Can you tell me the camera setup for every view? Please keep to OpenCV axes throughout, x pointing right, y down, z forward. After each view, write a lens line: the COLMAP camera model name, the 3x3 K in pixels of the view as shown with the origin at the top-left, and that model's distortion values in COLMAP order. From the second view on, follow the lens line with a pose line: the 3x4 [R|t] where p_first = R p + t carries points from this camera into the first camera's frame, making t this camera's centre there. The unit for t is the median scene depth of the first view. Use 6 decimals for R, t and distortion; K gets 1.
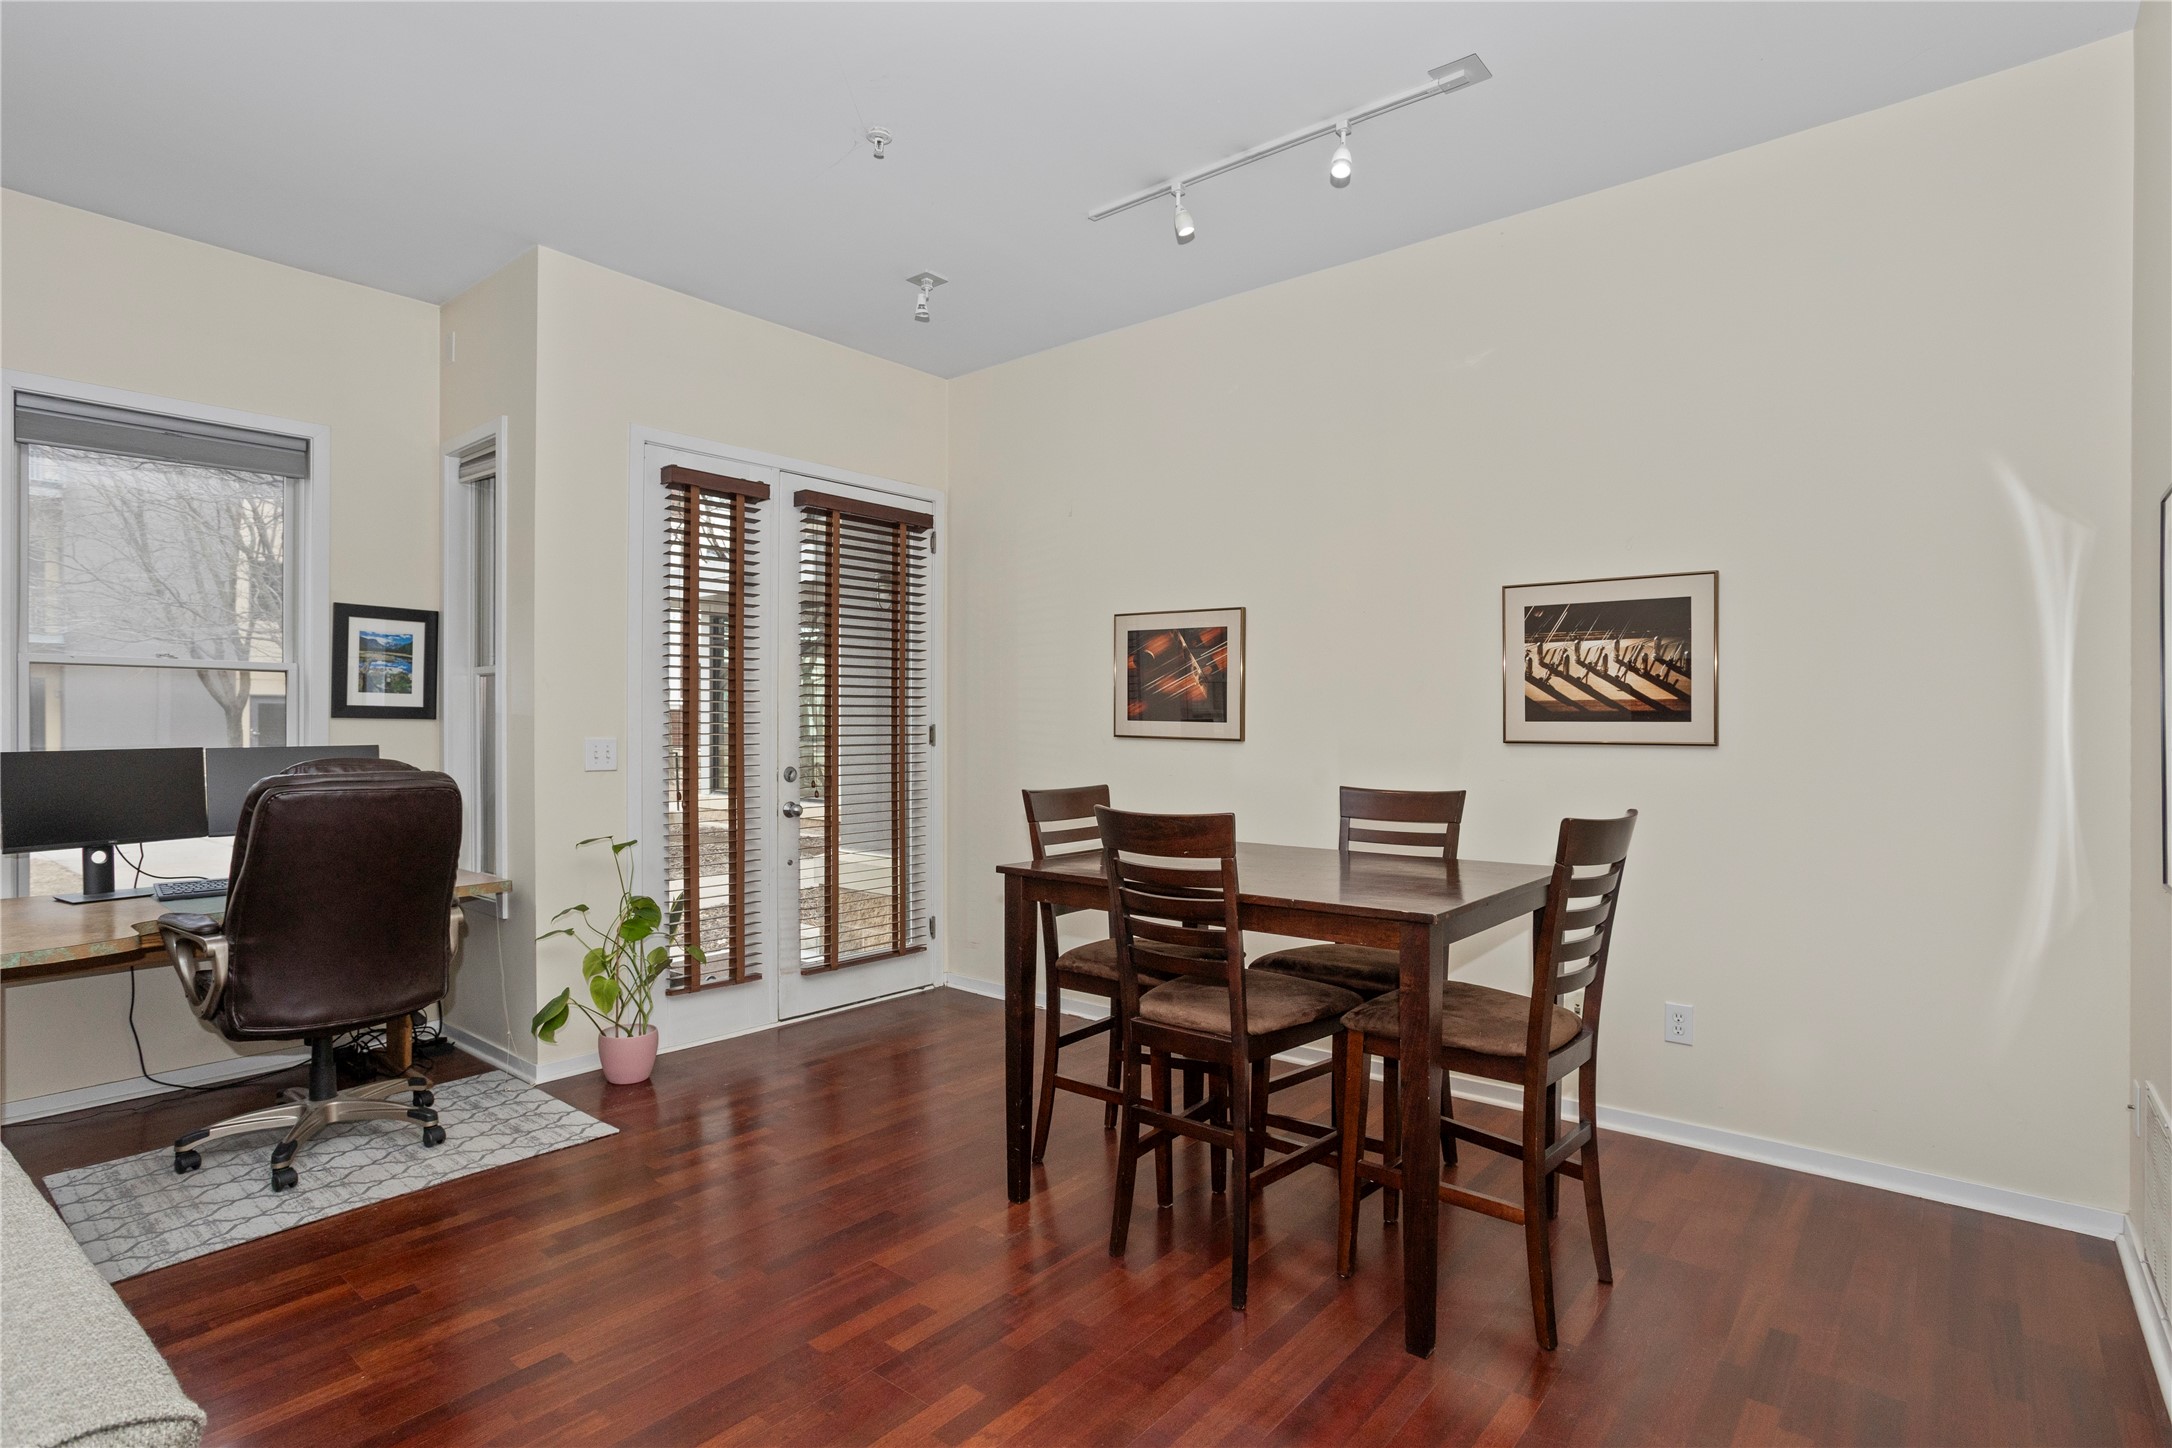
lens RADIAL K [[1086.7, 0, 1087.6], [0, 1086.7, 726.6], [0, 0, 1]] dist [-0.045303, 0.024467]
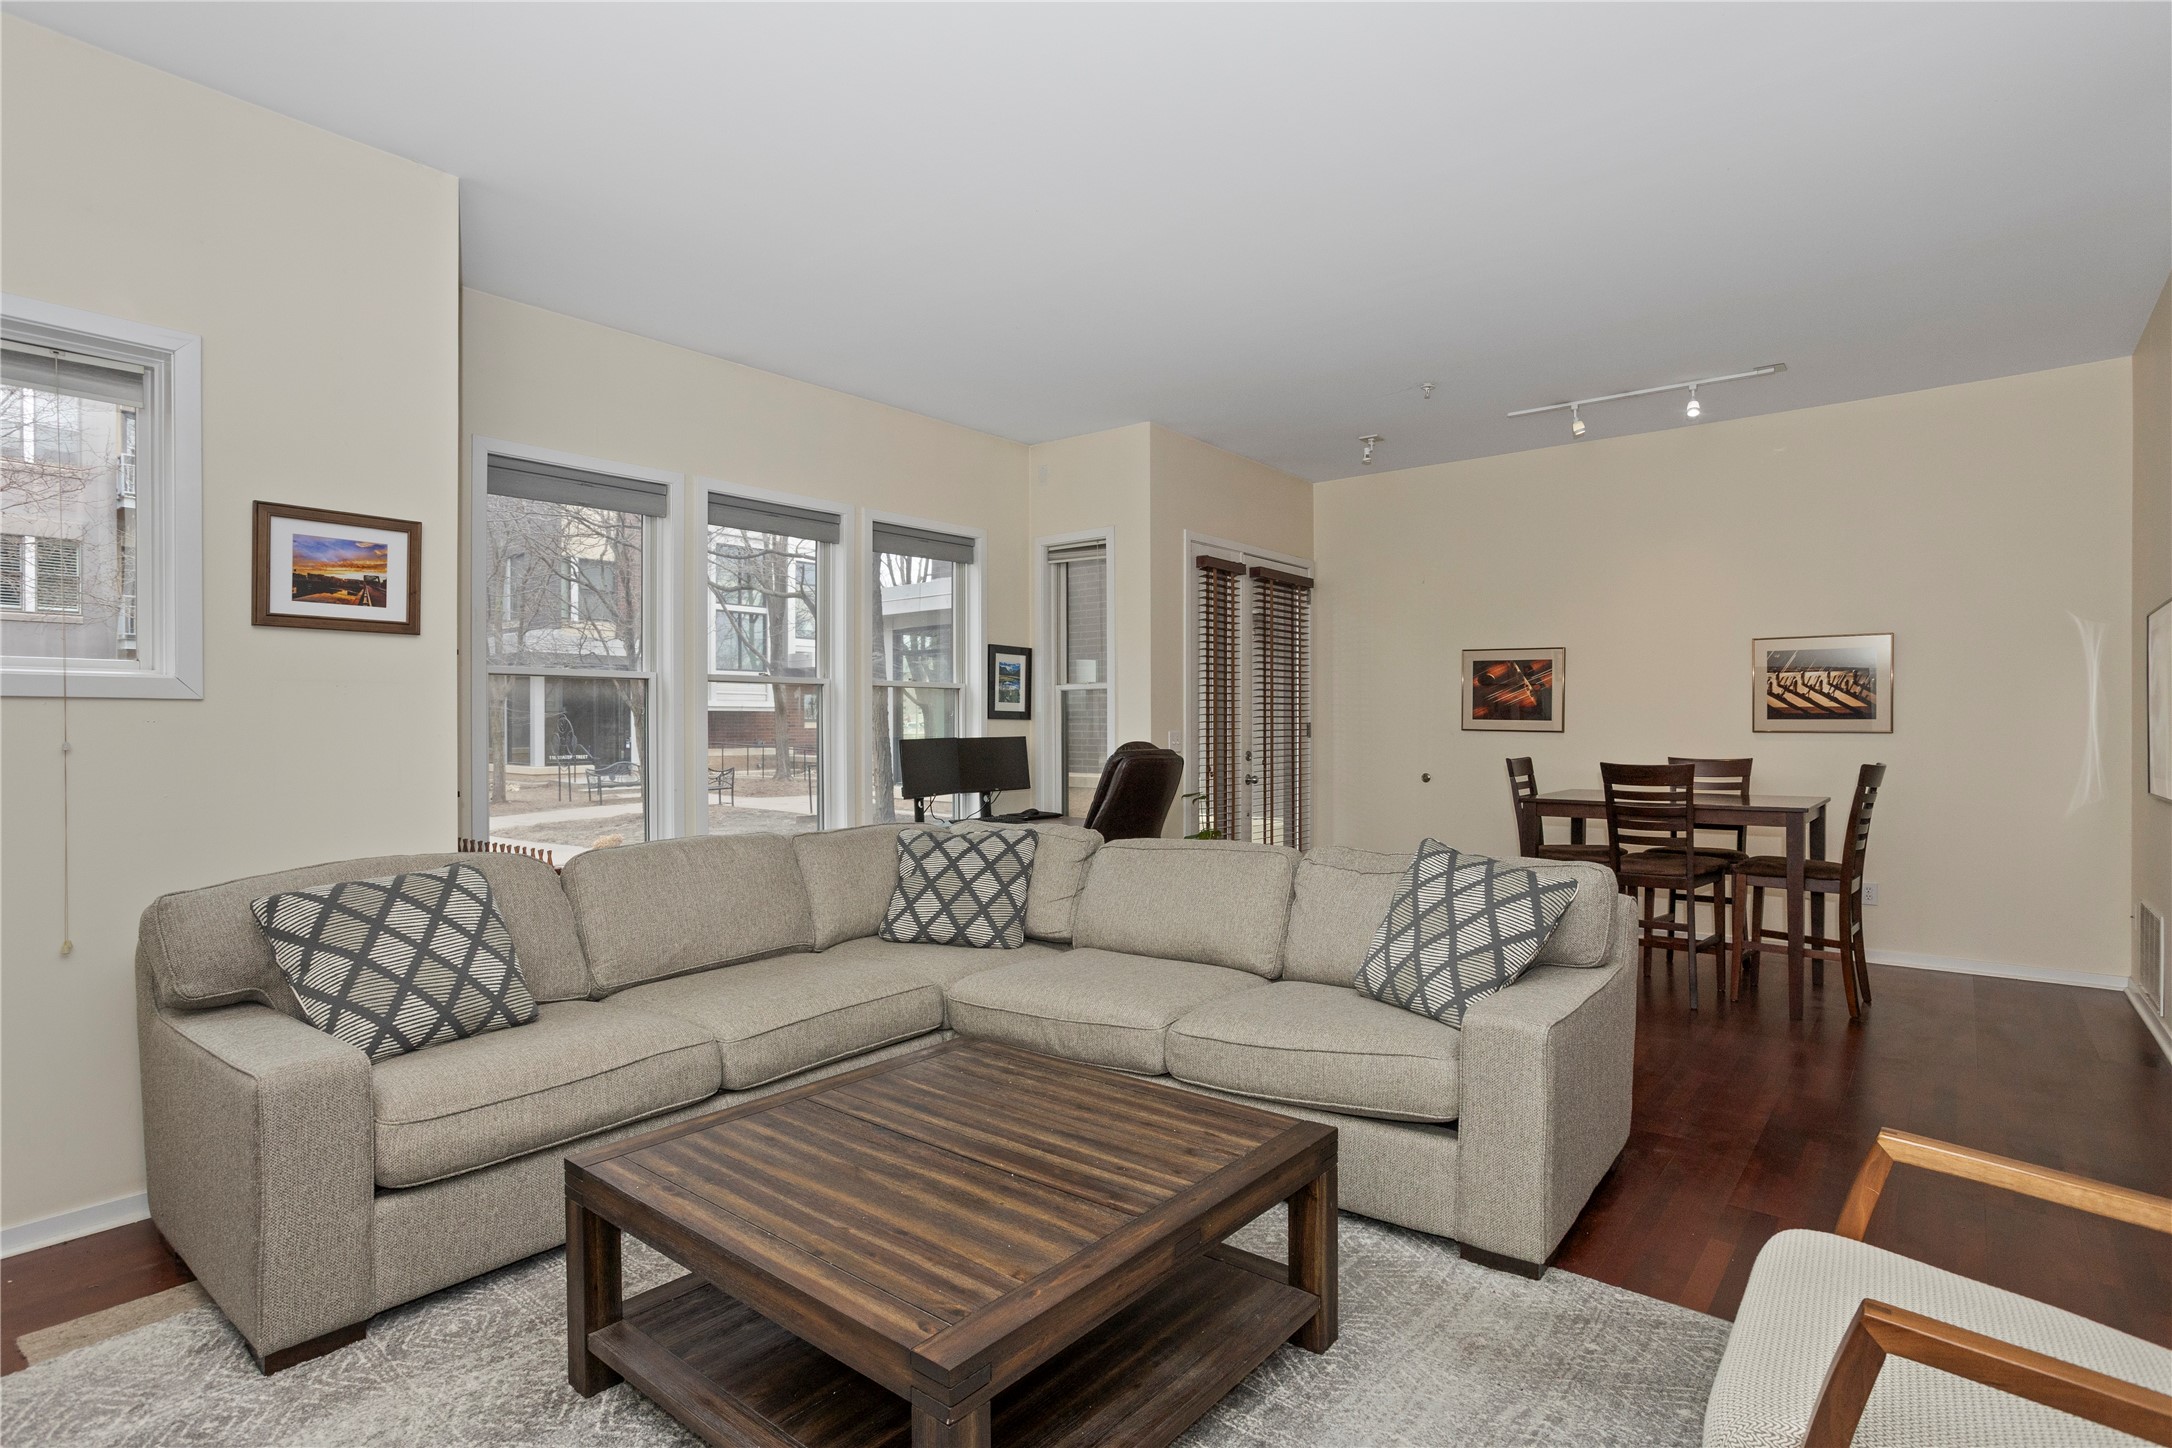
lens RADIAL K [[1086.7, 0, 1086.1], [0, 1086.7, 732.7], [0, 0, 1]] dist [-0.045303, 0.024467]
pose [[0.999984, -0.002206, 0.005236, -0.676160], [0.002181, 0.999986, 0.004739, 0.006145], [-0.005247, -0.004727, 0.999975, -0.677356]]
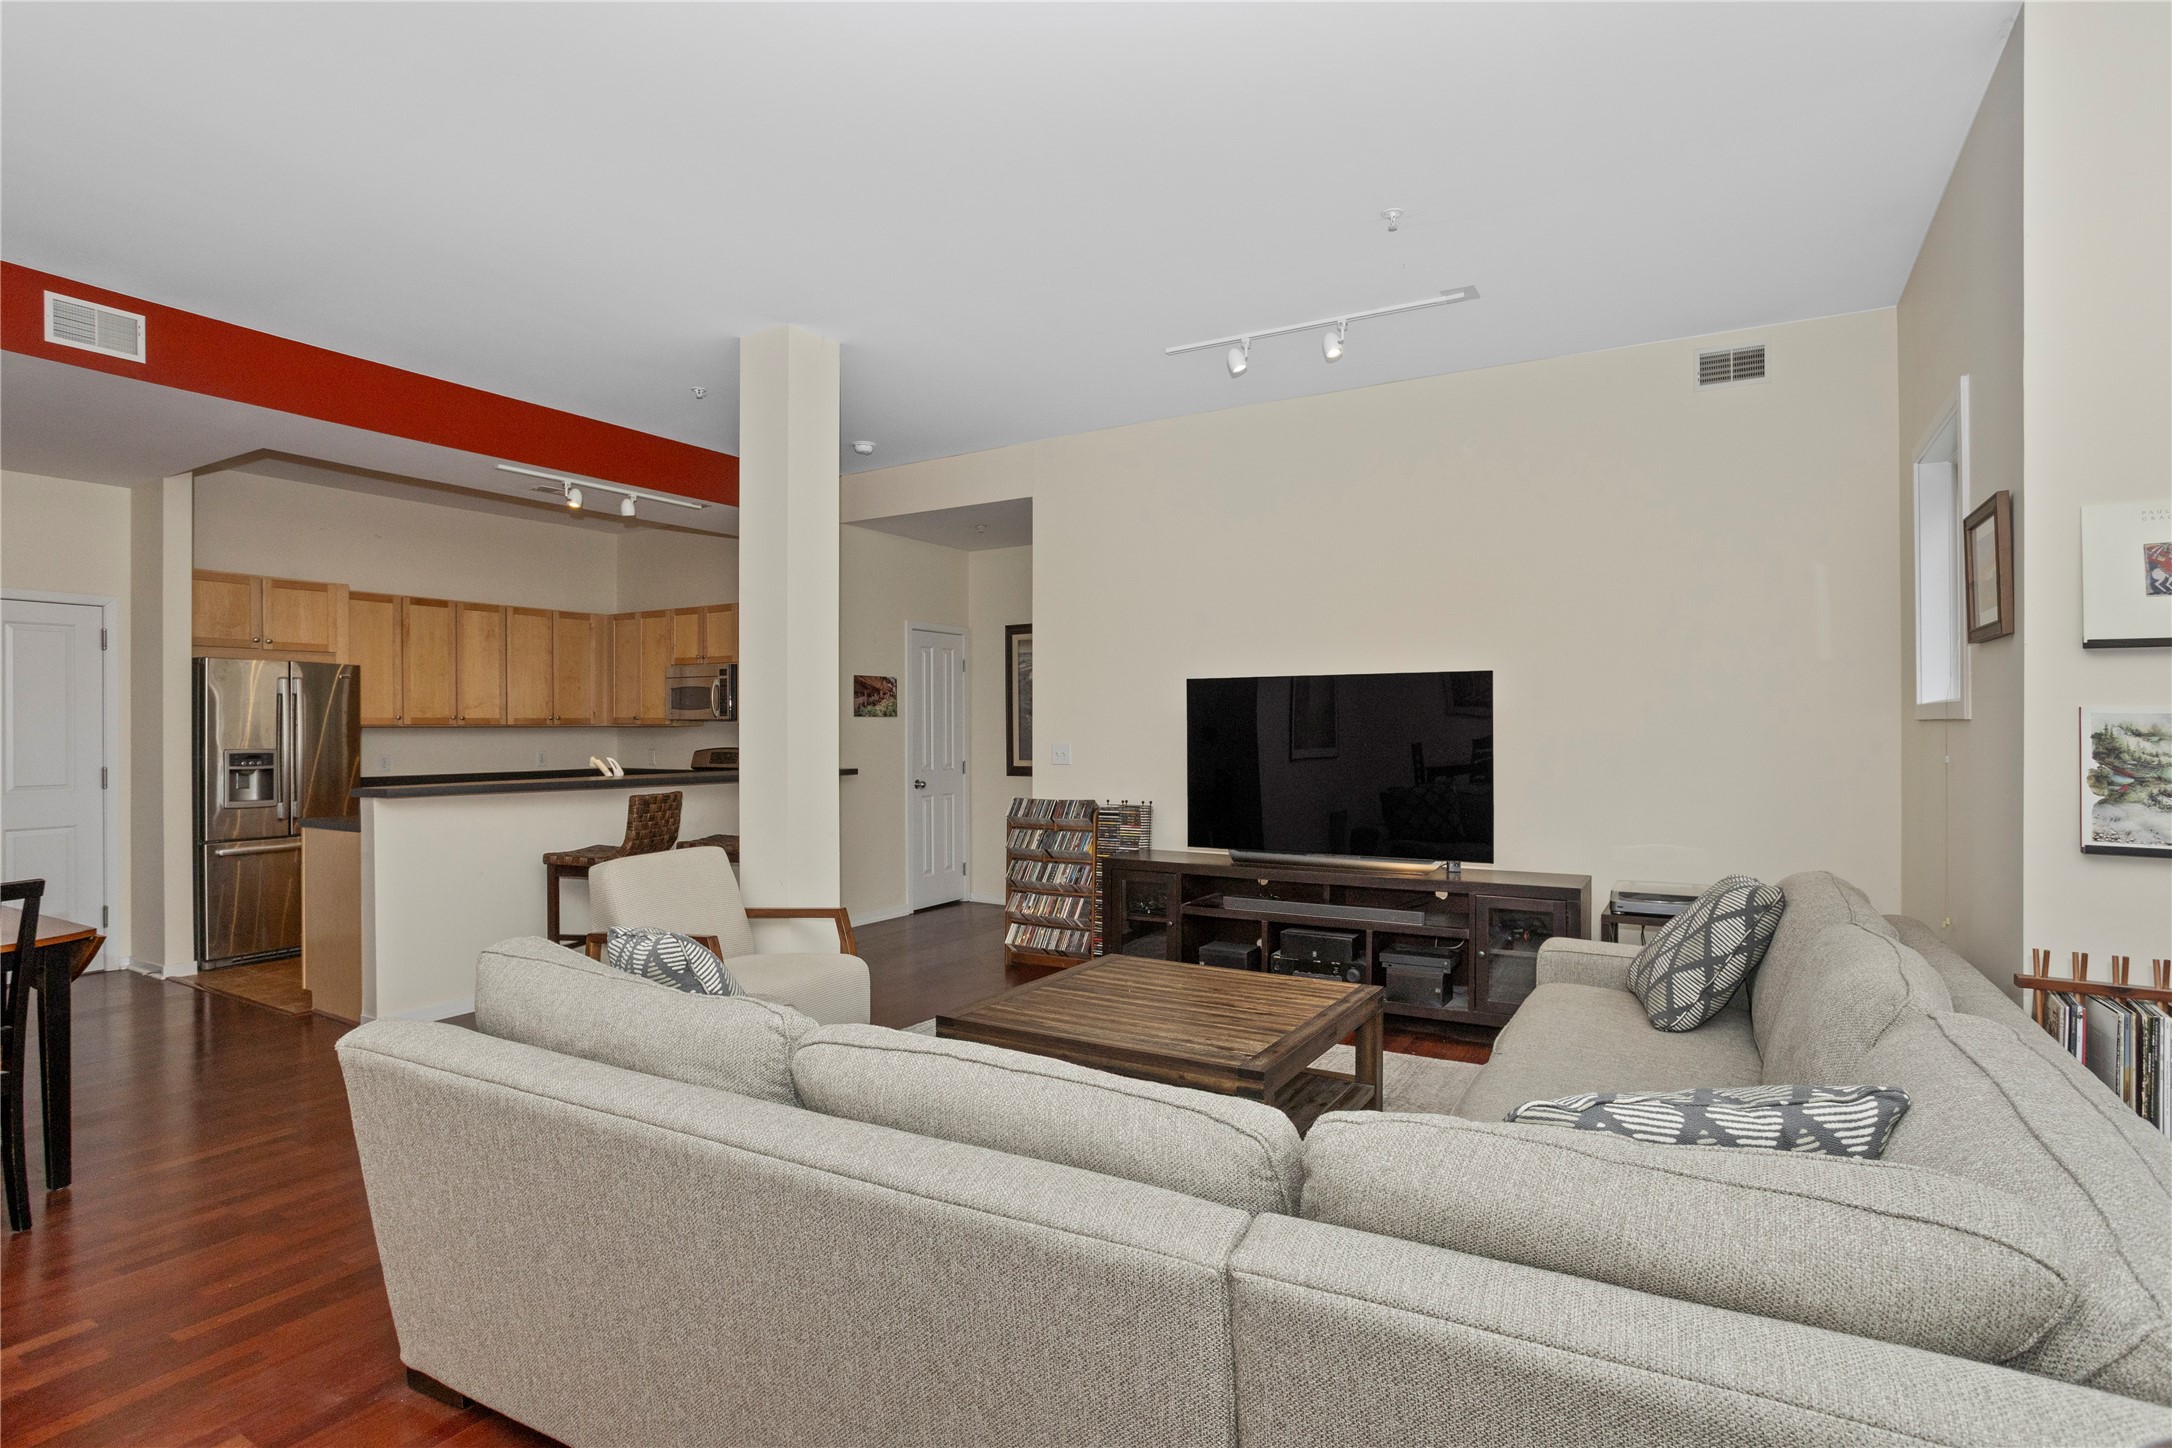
lens RADIAL K [[1086.7, 0, 1081.9], [0, 1086.7, 715.7], [0, 0, 1]] dist [-0.045303, 0.024467]
pose [[-0.989361, 0.001823, -0.145470, -0.518807], [0.002736, 0.999978, -0.006073, -0.015908], [0.145455, -0.006406, -0.989344, 0.883607]]
